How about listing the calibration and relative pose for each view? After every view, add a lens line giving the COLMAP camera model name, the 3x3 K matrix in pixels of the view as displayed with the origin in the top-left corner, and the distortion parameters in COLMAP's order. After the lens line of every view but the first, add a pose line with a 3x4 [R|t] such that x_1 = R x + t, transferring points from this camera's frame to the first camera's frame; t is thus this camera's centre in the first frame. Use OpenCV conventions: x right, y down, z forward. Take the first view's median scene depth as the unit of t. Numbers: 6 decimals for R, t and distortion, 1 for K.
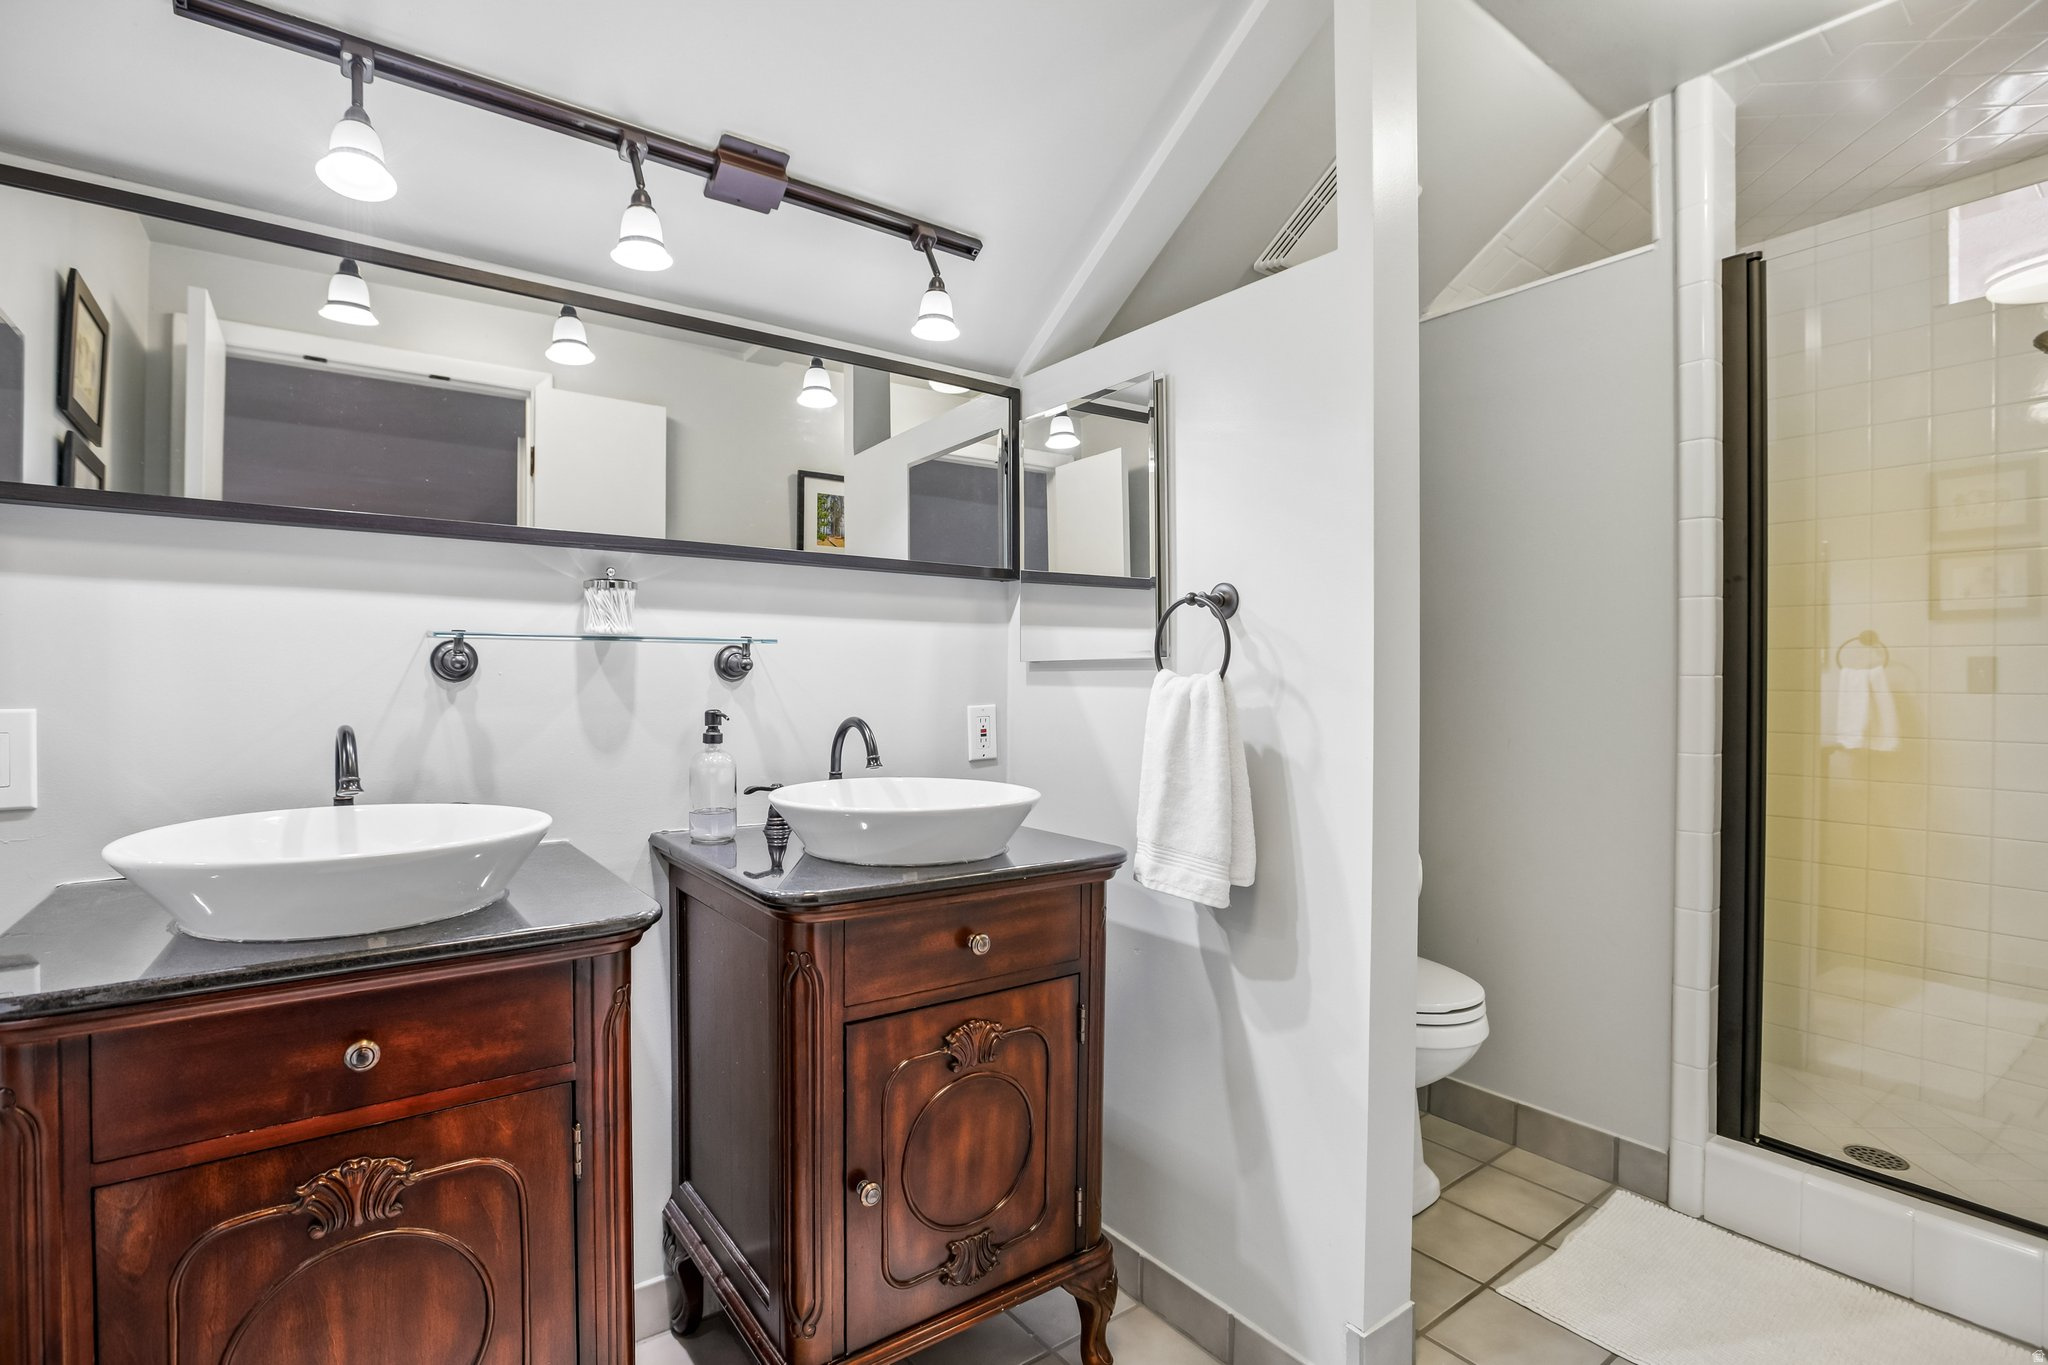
lens RADIAL K [[952.7, 0, 1023.0], [0, 952.7, 673.5], [0, 0, 1]] dist [-0.044764, 0.019368]
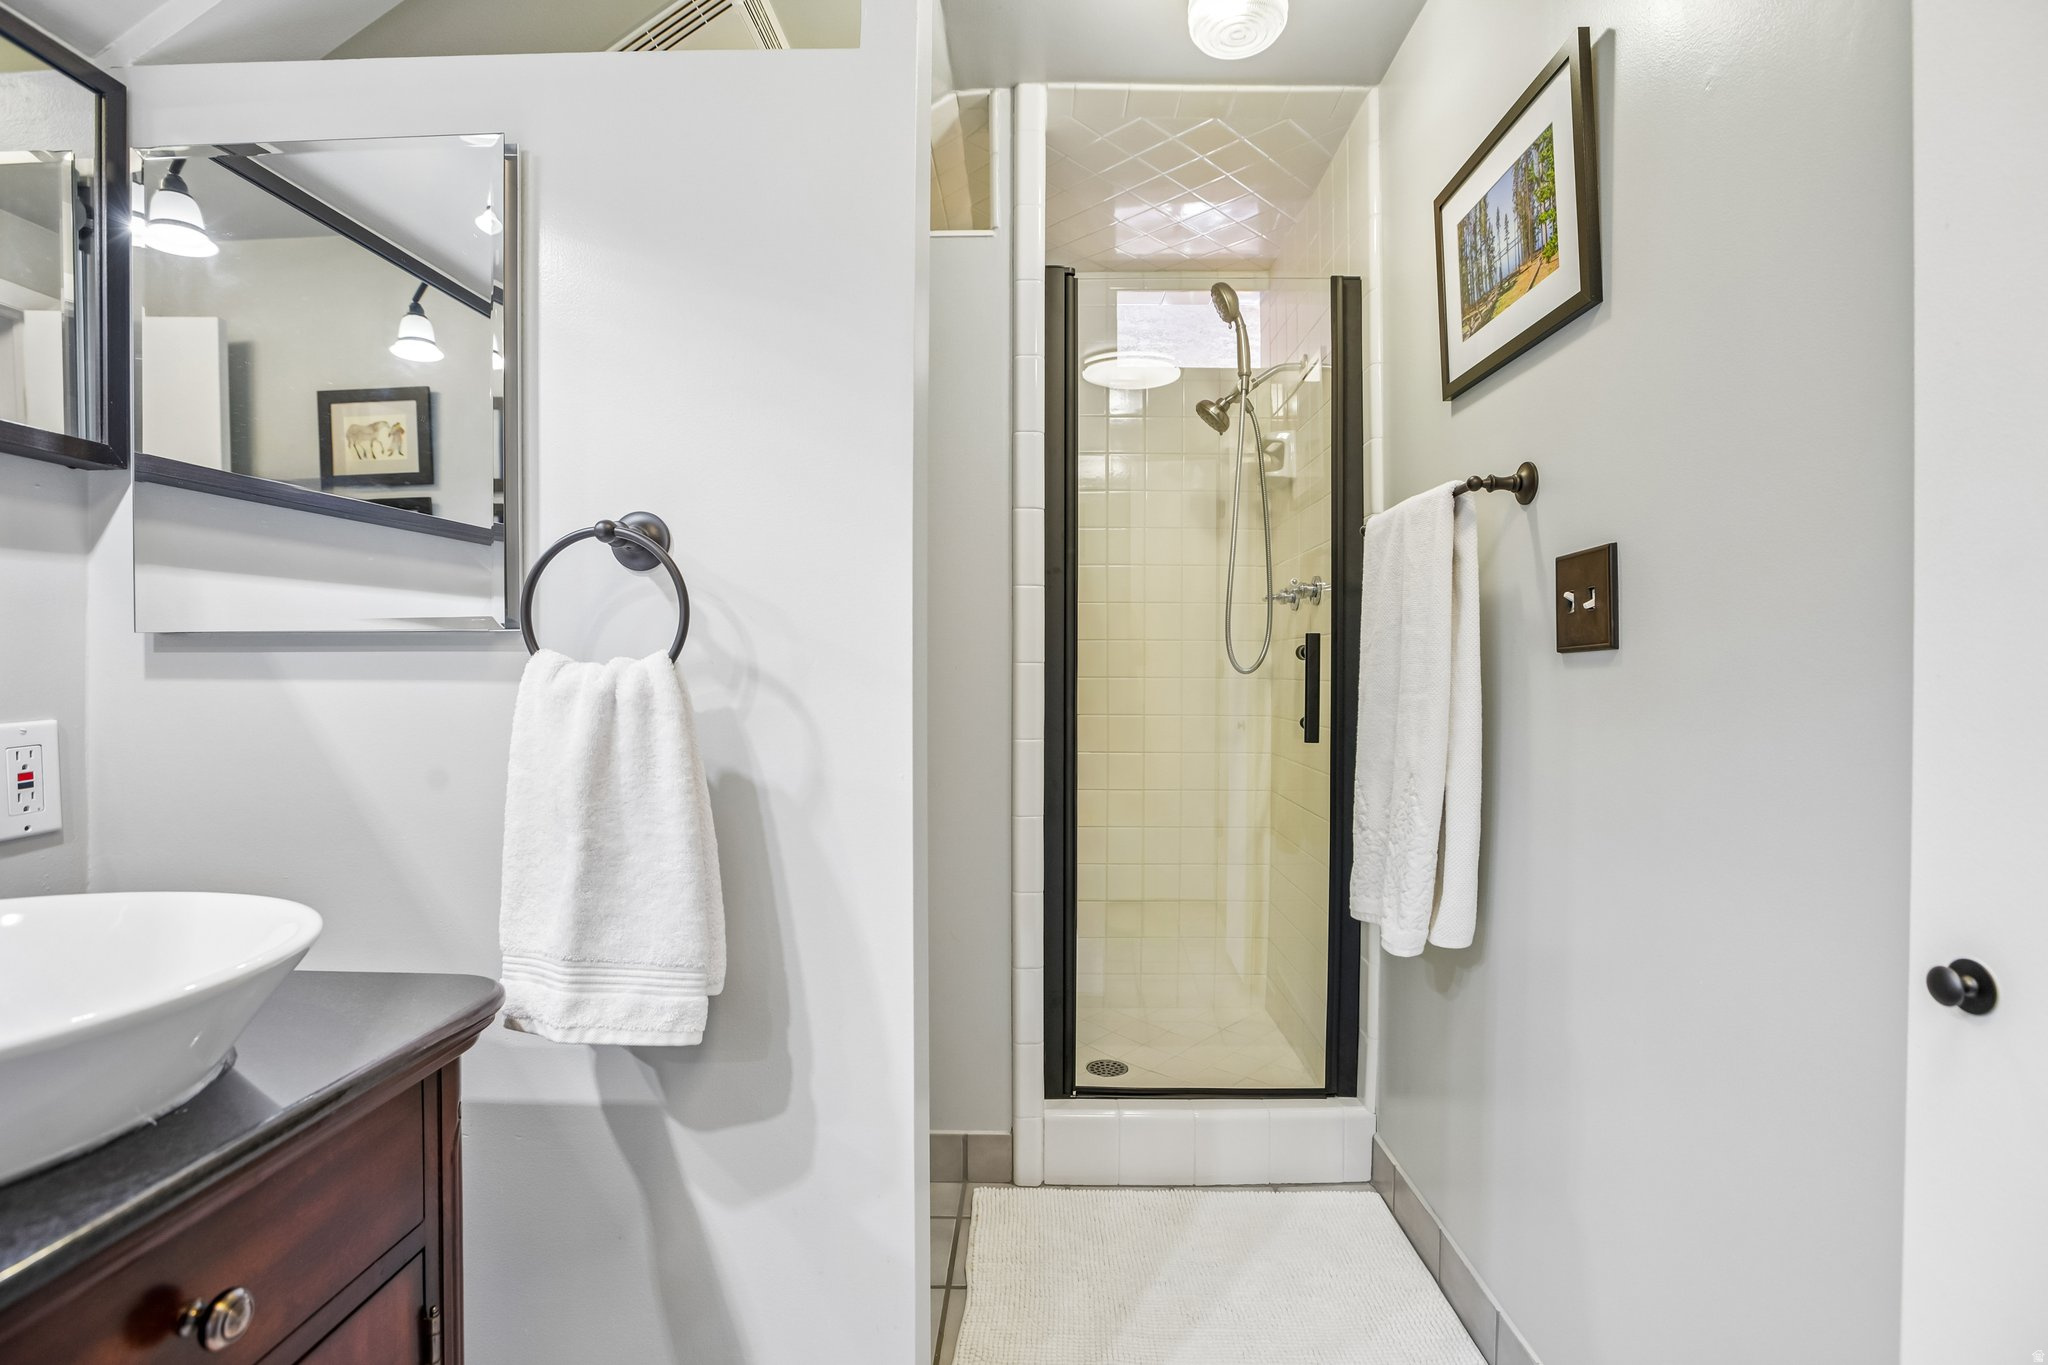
lens RADIAL K [[952.7, 0, 1023.0], [0, 952.7, 673.5], [0, 0, 1]] dist [-0.044764, 0.019368]
pose [[0.628548, -0.006651, 0.777743, -0.110417], [-0.002008, 0.999946, 0.010174, 0.003744], [-0.777768, -0.007957, 0.628501, 0.399041]]
